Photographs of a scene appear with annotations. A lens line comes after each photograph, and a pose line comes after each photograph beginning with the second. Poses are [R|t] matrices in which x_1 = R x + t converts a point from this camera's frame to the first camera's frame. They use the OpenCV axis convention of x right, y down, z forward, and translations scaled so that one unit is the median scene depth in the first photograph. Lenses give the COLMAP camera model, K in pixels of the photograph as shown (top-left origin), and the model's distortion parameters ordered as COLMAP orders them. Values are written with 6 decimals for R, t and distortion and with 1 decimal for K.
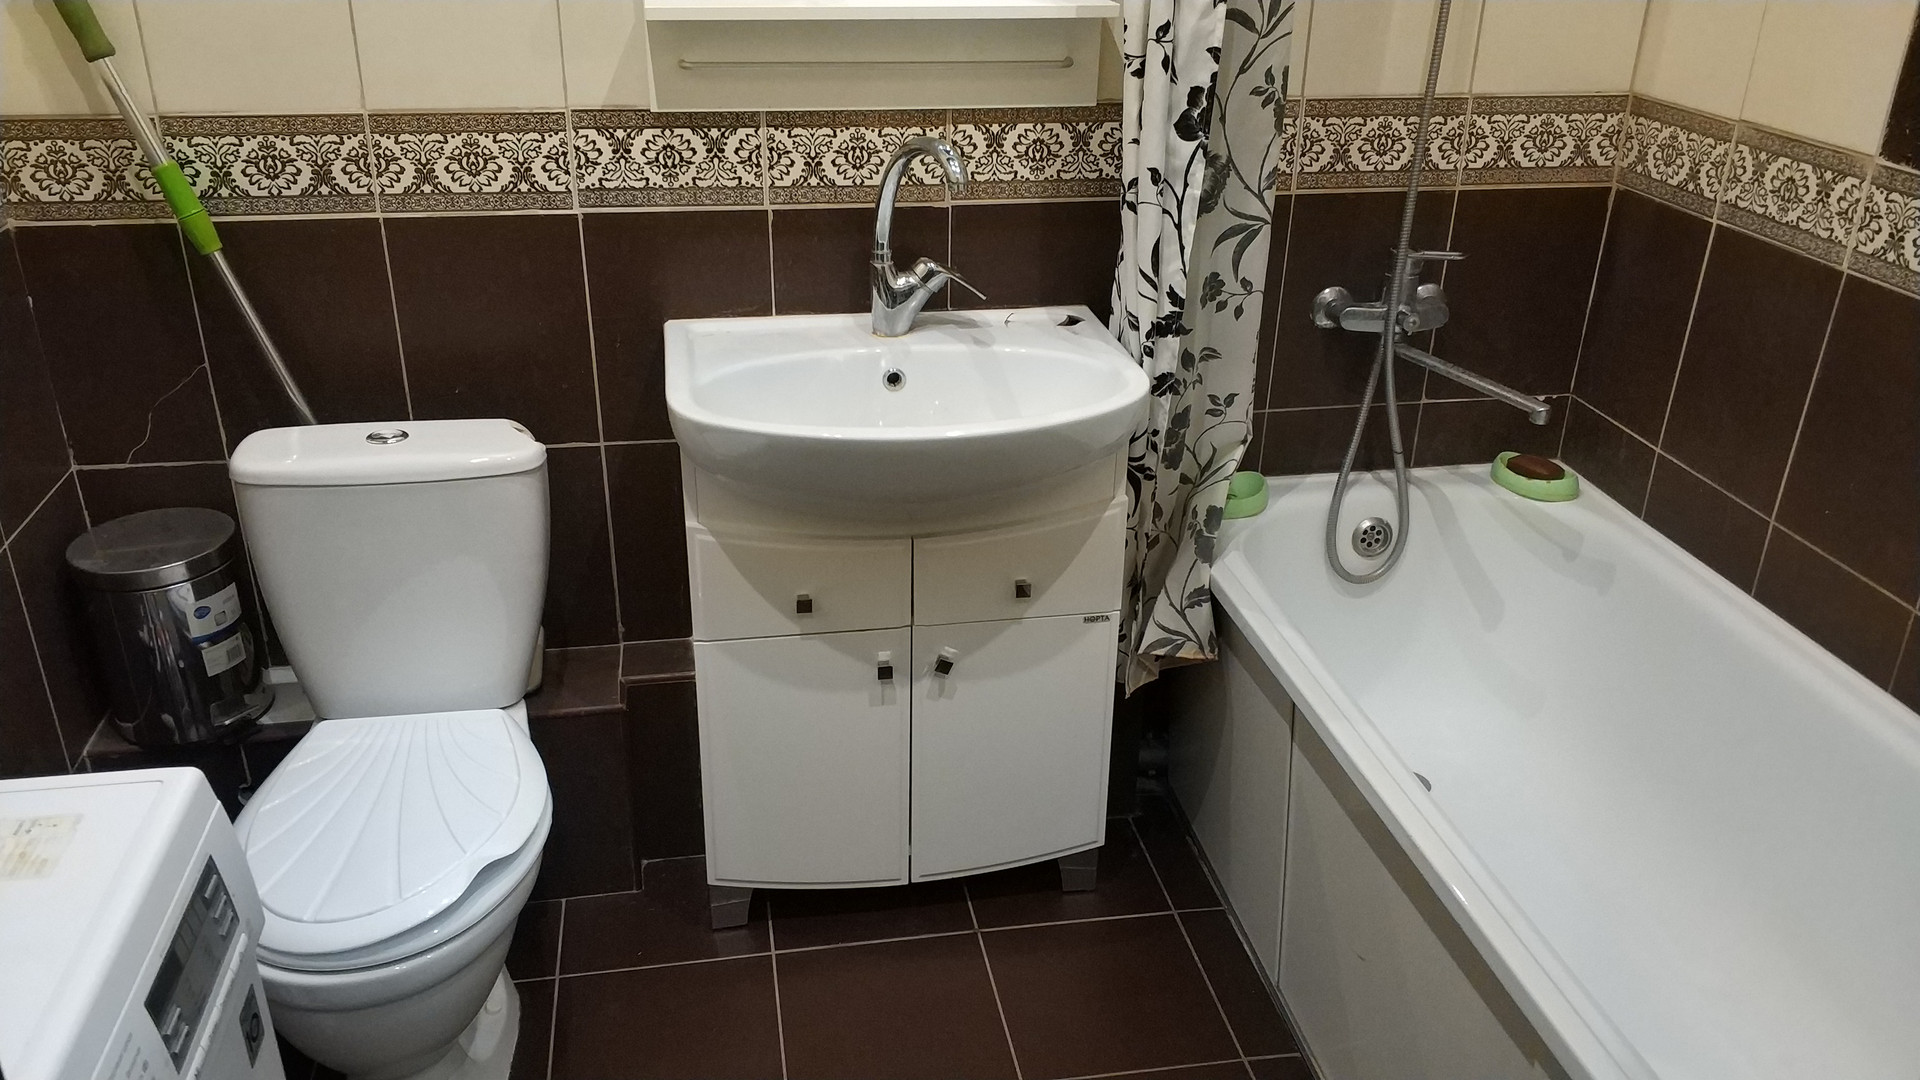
lens RADIAL K [[1514.0, 0, 906.5], [0, 1514.0, 763.4], [0, 0, 1]] dist [0.086254, -0.140190]
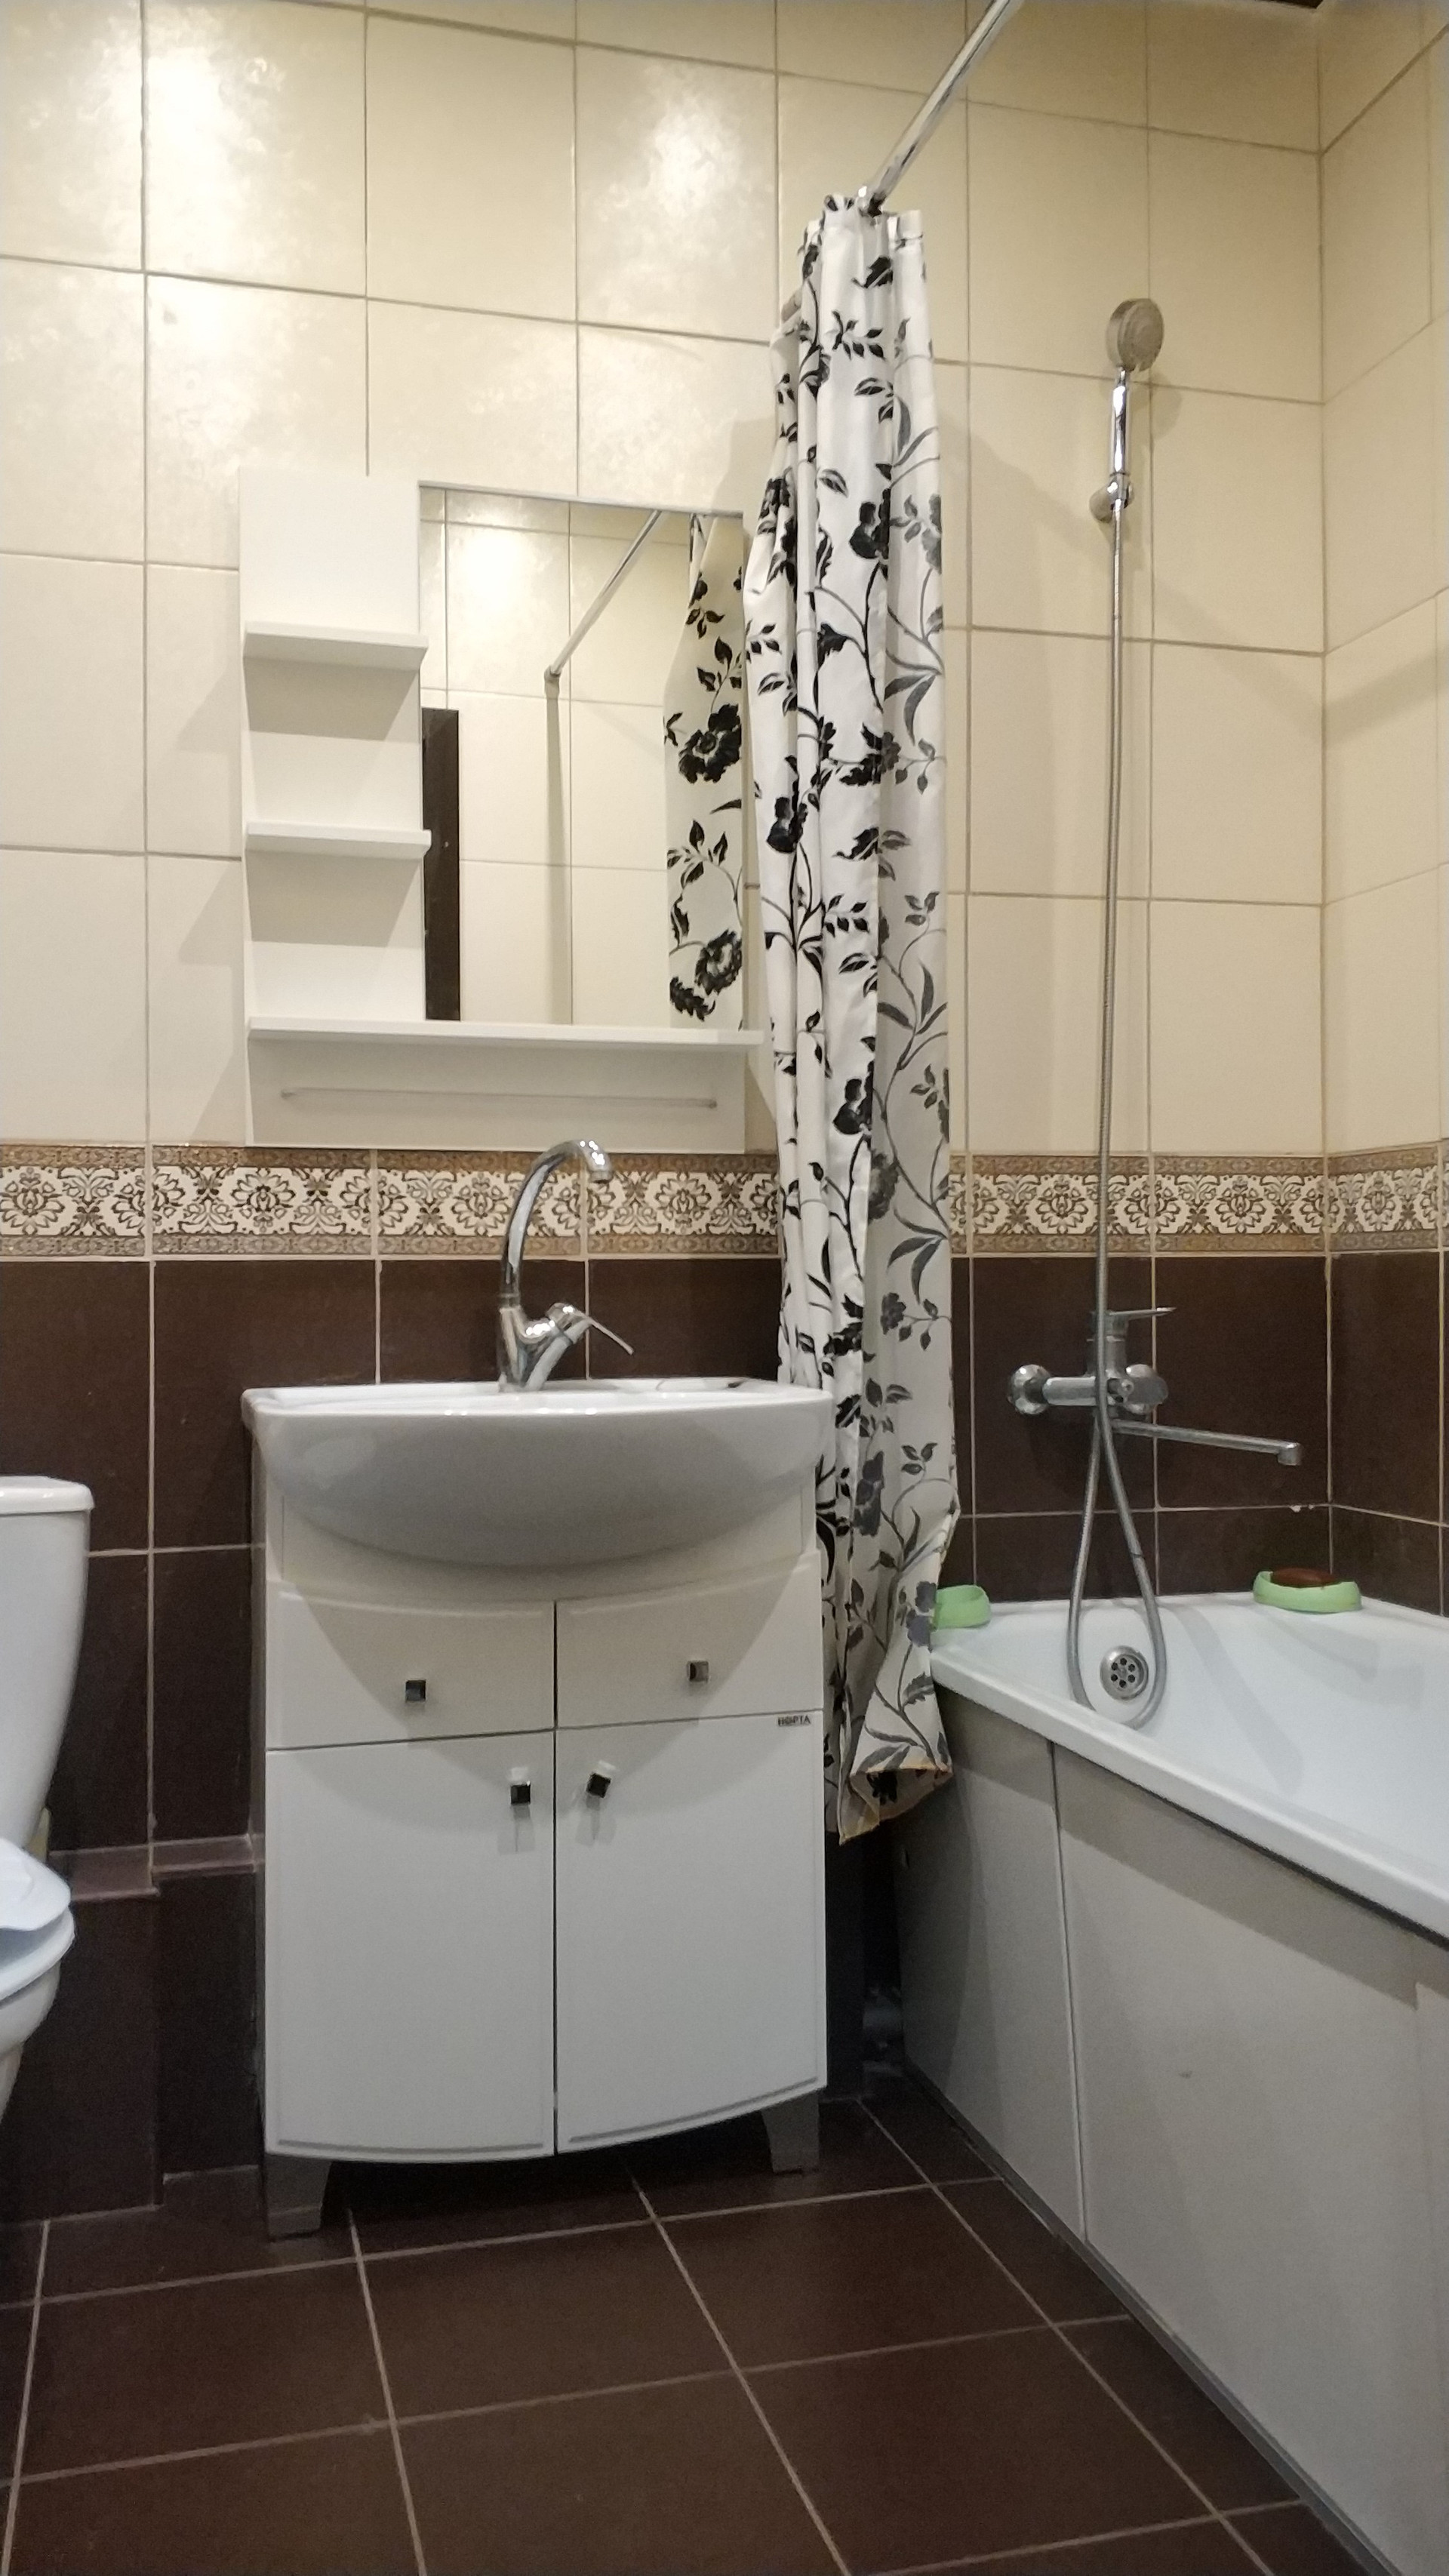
lens RADIAL K [[2031.2, 0, 697.3], [0, 2031.2, 1313.5], [0, 0, 1]] dist [0.086254, -0.140190]
pose [[0.995121, -0.014943, 0.097525, -0.022505], [0.058188, 0.887145, -0.457808, 0.199233], [-0.079678, 0.461249, 0.883686, -0.013583]]
